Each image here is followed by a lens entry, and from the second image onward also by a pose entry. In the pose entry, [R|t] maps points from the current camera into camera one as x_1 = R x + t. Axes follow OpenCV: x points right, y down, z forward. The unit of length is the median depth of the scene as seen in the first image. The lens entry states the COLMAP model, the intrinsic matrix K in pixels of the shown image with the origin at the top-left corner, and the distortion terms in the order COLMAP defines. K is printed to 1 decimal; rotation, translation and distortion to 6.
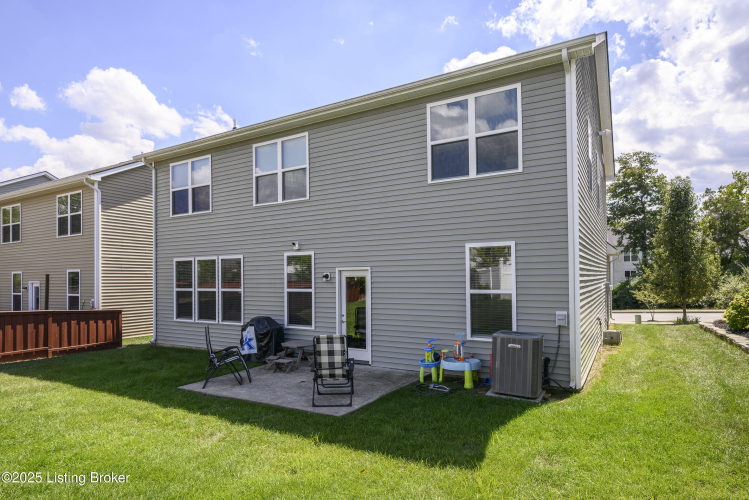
lens RADIAL K [[411.3, 0, 390.8], [0, 411.3, 275.0], [0, 0, 1]] dist [0.000083, -0.000815]
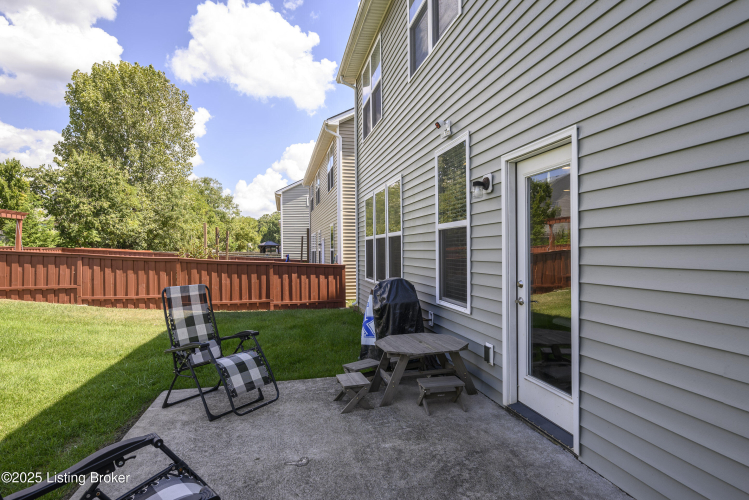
lens RADIAL K [[411.3, 0, 392.1], [0, 411.3, 254.0], [0, 0, 1]] dist [0.000083, -0.000815]
pose [[0.684478, 0.010168, -0.728963, 0.063884], [0.005055, 0.999813, 0.018692, 0.056509], [0.729016, -0.016479, 0.684298, 0.595451]]
